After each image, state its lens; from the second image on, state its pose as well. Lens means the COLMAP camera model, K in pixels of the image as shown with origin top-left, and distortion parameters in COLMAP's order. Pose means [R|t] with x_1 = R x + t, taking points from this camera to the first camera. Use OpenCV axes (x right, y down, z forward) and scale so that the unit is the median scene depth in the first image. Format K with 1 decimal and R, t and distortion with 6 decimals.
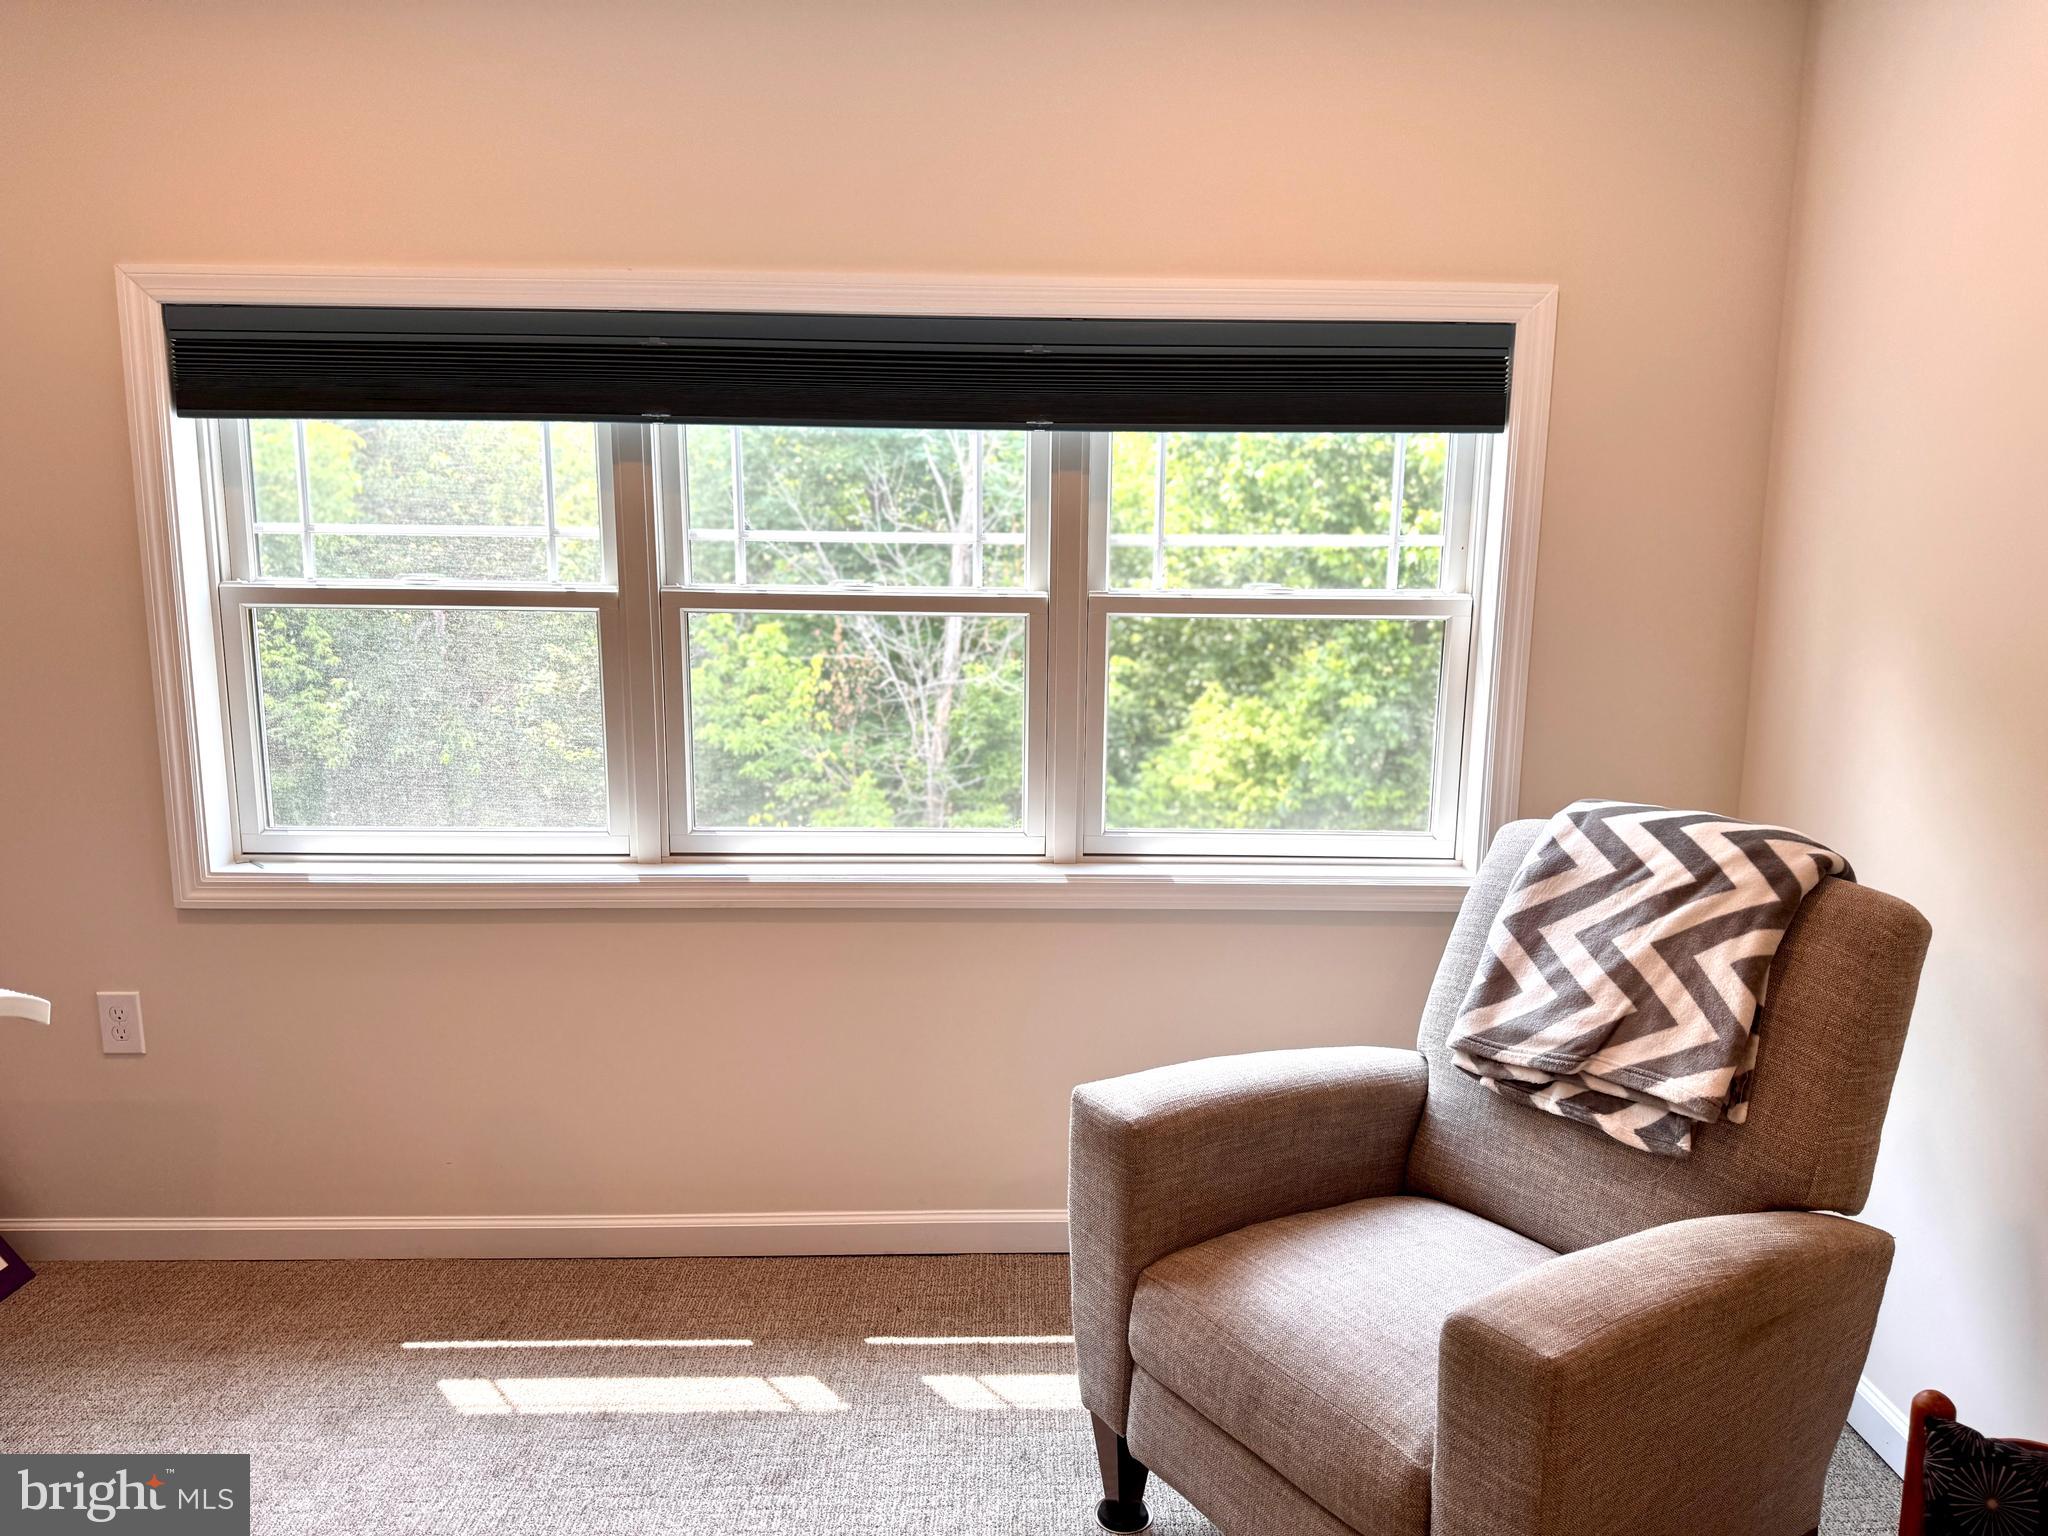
lens RADIAL K [[1440.1, 0, 1039.2], [0, 1440.1, 772.8], [0, 0, 1]] dist [0.023386, -0.008608]
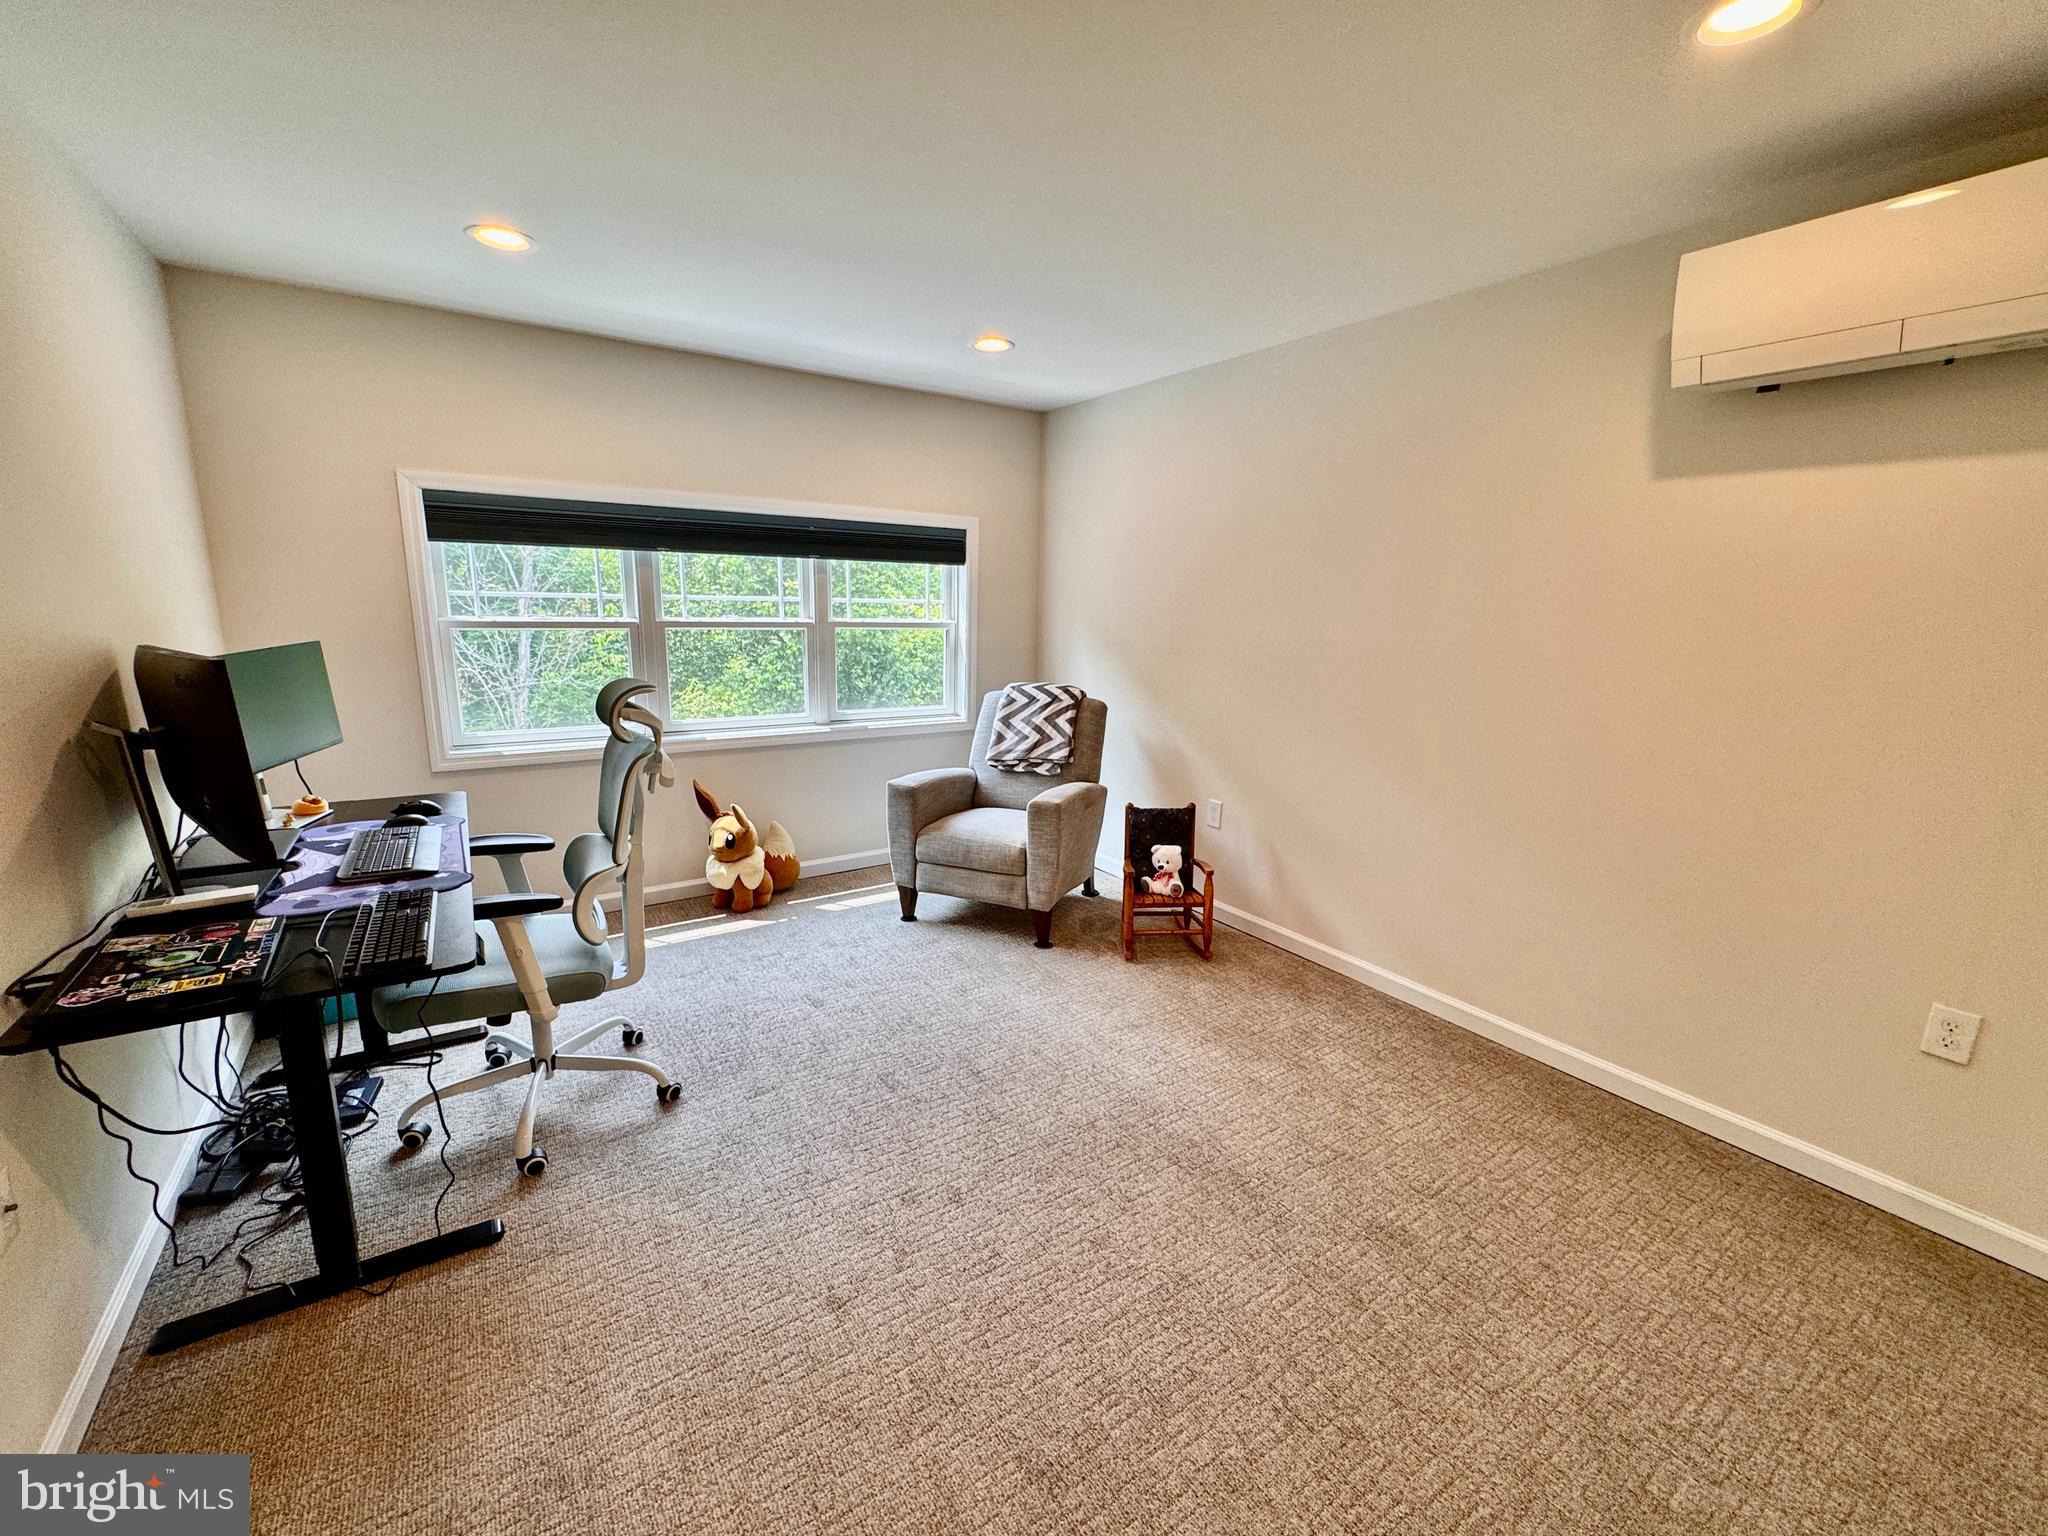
lens RADIAL K [[824.5, 0, 1009.8], [0, 824.5, 761.1], [0, 0, 1]] dist [0.001240, 0.000009]
pose [[0.847863, -0.094732, 0.521683, -0.679853], [0.076508, 0.995471, 0.056423, 0.099002], [-0.524666, -0.007926, 0.851271, -0.642679]]
